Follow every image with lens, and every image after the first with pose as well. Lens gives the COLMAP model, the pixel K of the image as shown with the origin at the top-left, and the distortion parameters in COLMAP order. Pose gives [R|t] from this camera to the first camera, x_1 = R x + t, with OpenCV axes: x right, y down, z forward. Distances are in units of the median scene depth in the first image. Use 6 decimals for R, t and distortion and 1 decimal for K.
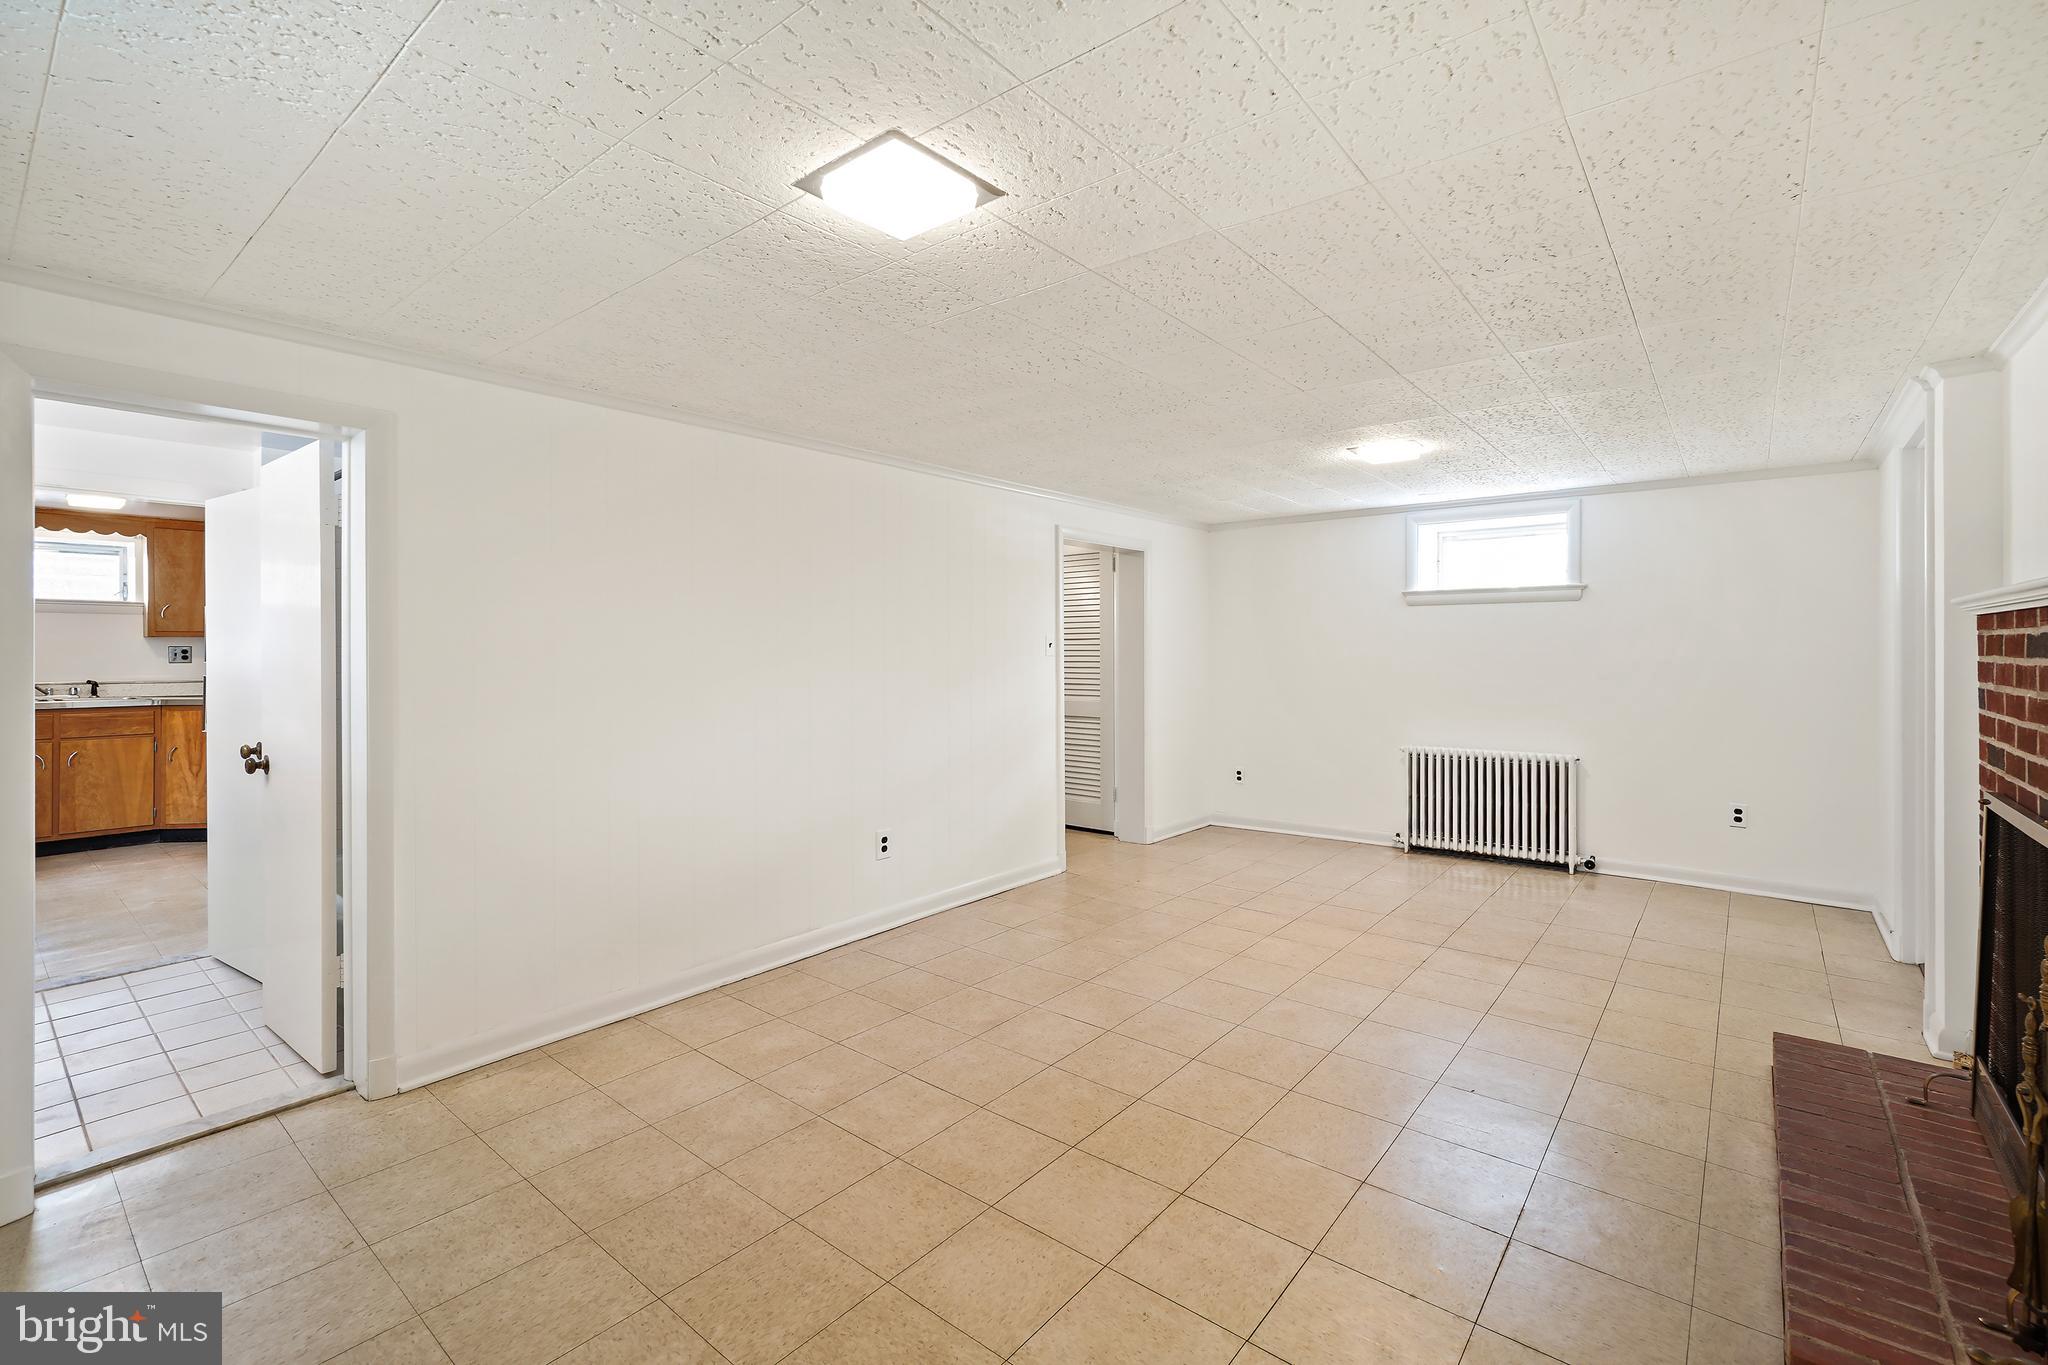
lens RADIAL K [[903.7, 0, 1014.0], [0, 903.7, 672.6], [0, 0, 1]] dist [-0.003346, 0.004074]
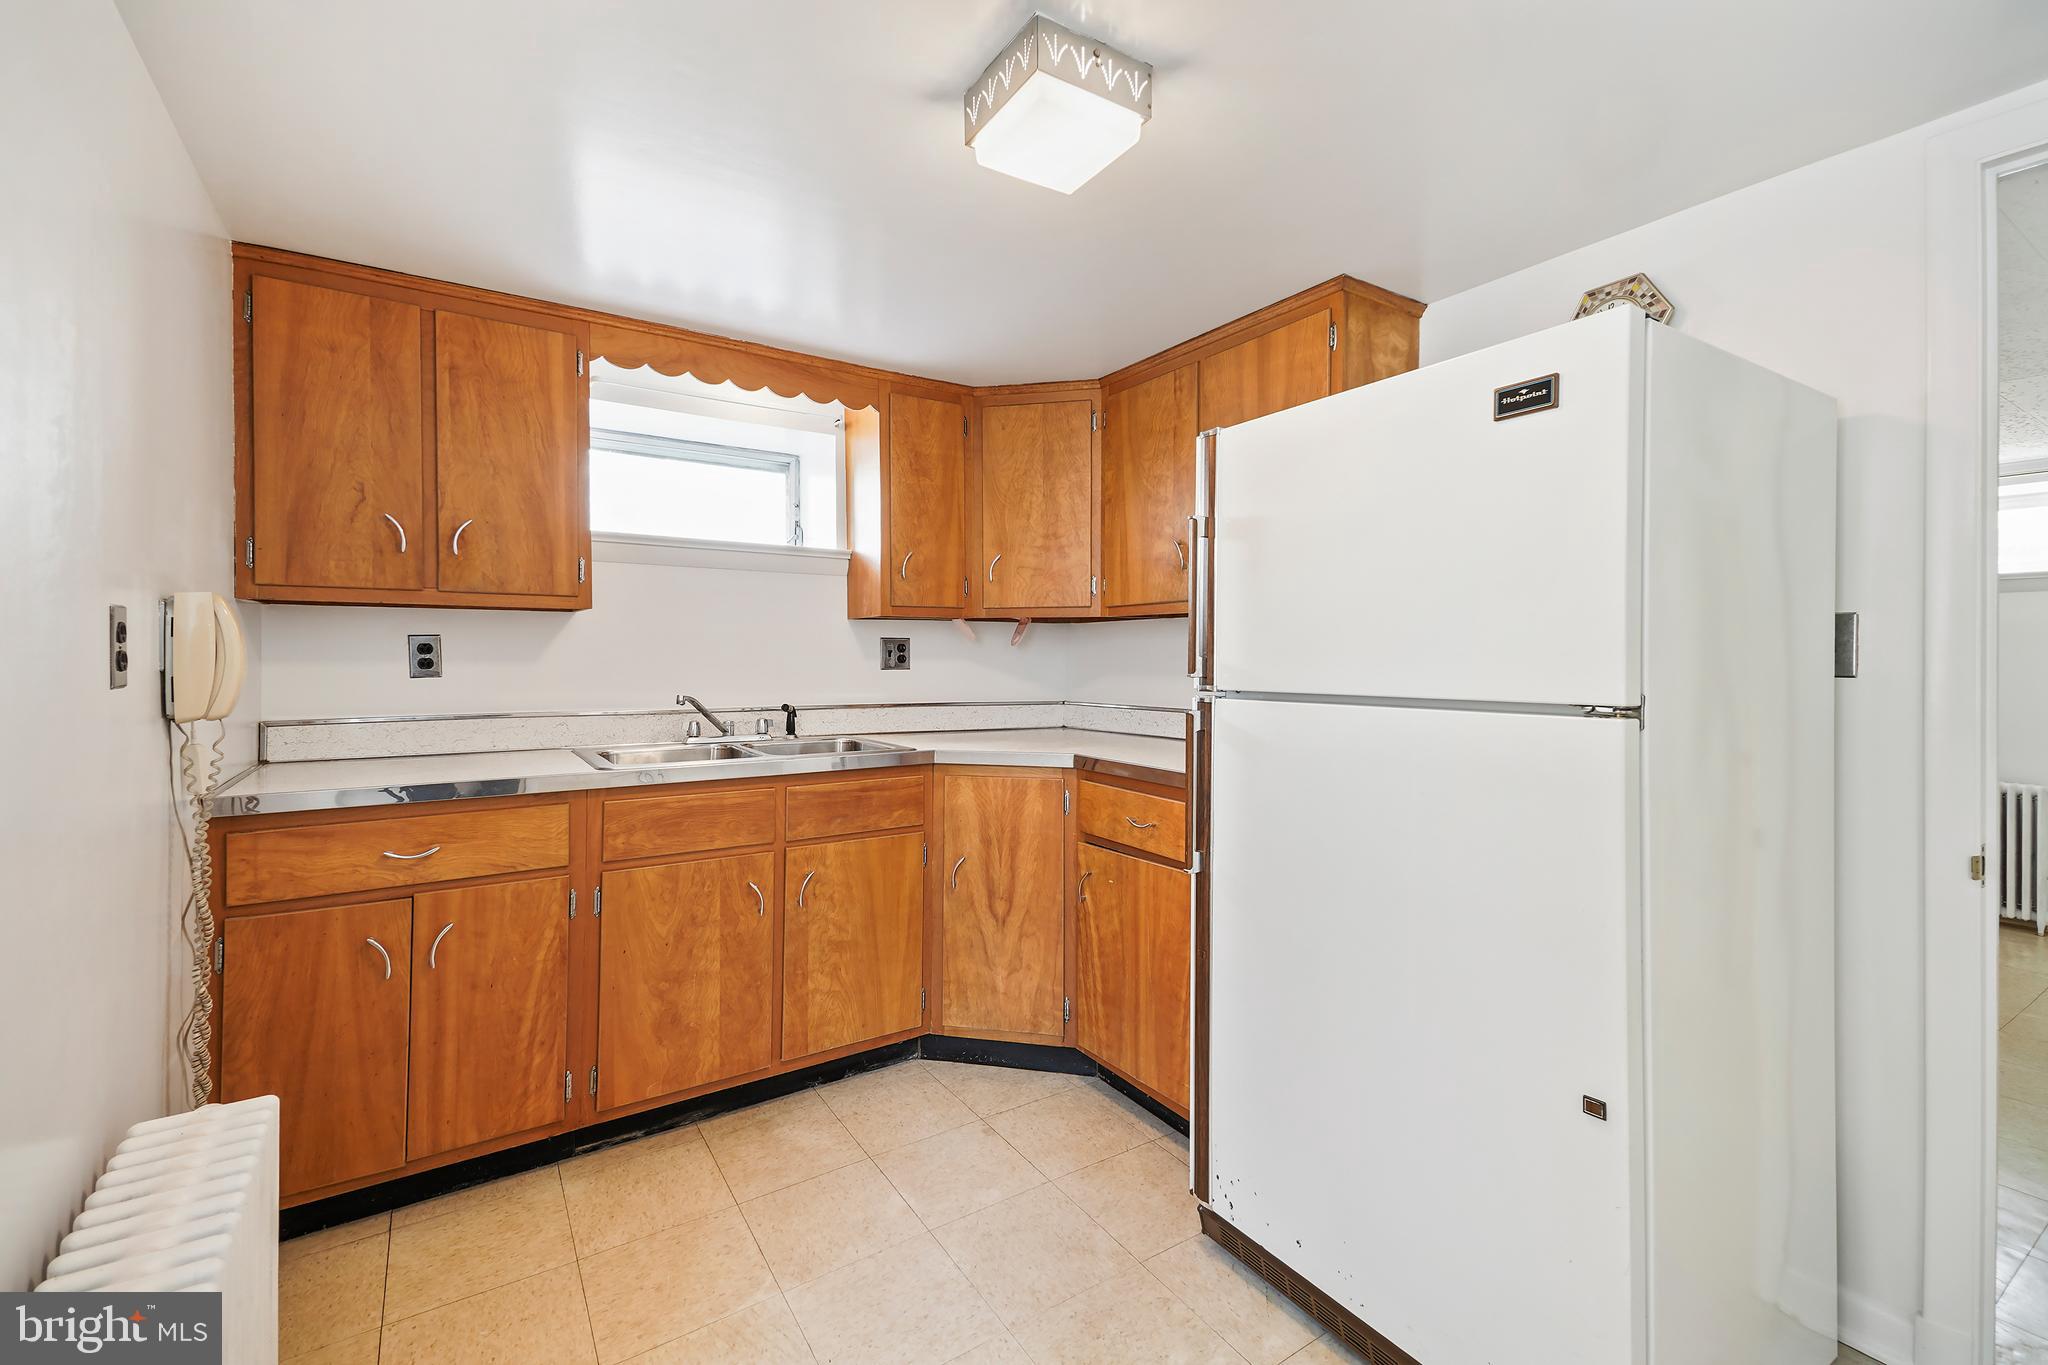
lens RADIAL K [[903.7, 0, 1038.2], [0, 903.7, 665.0], [0, 0, 1]] dist [-0.003346, 0.004074]
pose [[0.955179, 0.001583, -0.296024, -0.765475], [-0.005413, 0.999912, -0.012117, -0.007682], [0.295979, 0.013176, 0.955104, 0.584769]]
